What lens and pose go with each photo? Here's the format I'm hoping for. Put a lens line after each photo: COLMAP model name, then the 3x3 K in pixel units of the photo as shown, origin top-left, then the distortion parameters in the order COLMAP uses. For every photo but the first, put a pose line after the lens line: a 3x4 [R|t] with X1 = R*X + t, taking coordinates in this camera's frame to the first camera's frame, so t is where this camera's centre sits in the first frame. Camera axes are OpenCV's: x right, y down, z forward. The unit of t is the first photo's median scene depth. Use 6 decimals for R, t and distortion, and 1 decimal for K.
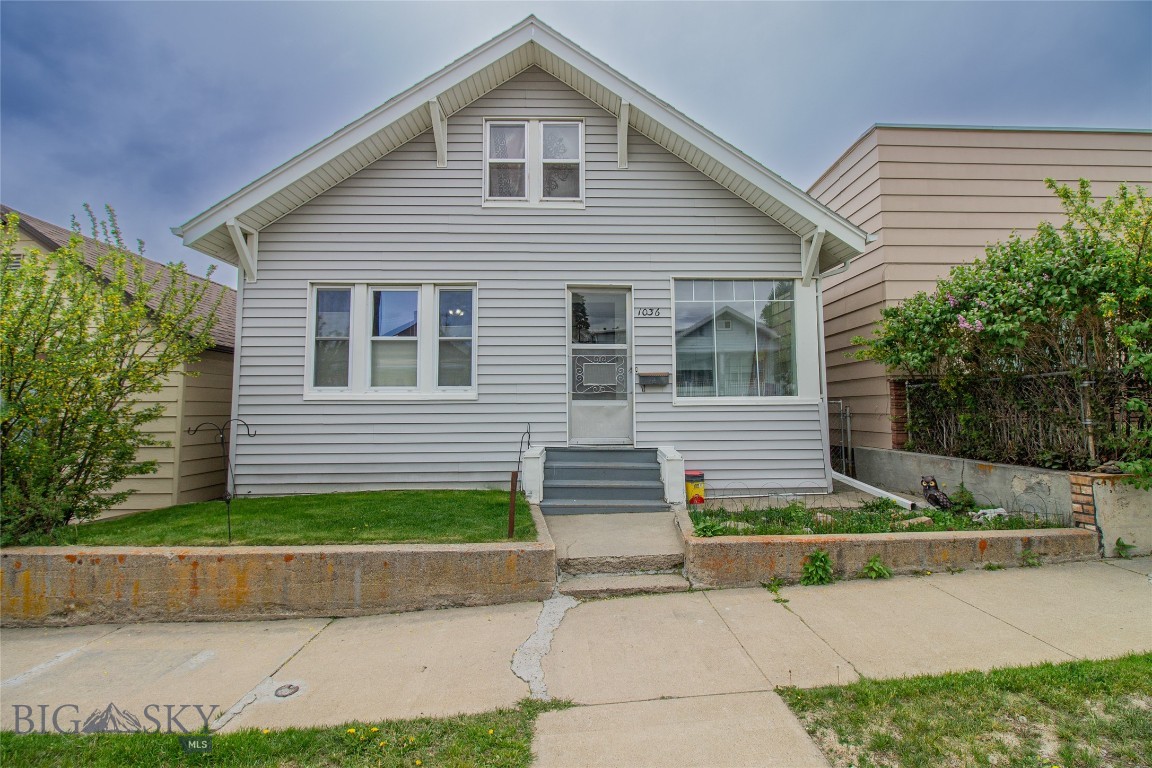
lens RADIAL K [[562.1, 0, 576.0], [0, 562.1, 384.0], [0, 0, 1]] dist [0.001276, -0.017229]
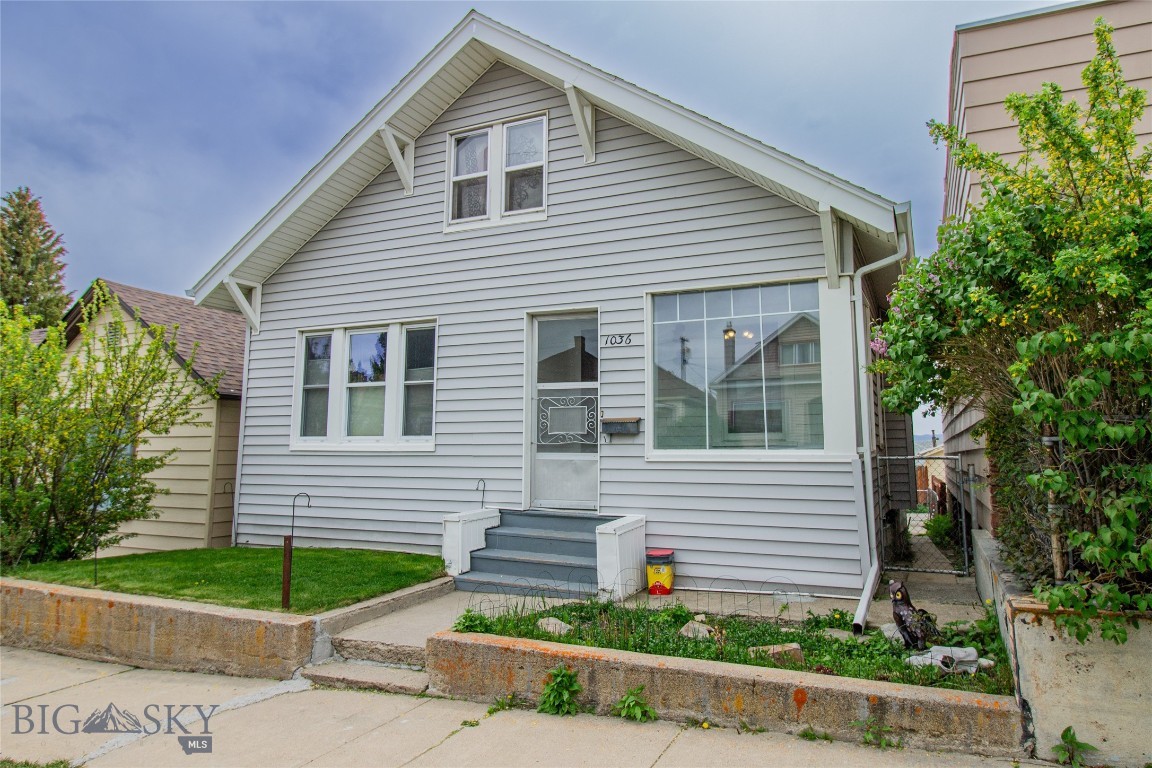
lens RADIAL K [[724.3, 0, 576.0], [0, 724.3, 384.0], [0, 0, 1]] dist [0.005320, -0.013058]
pose [[0.896165, -0.033428, -0.442460, 0.522738], [0.012652, 0.998678, -0.049824, -0.017877], [0.443541, 0.039052, 0.895403, 0.079492]]
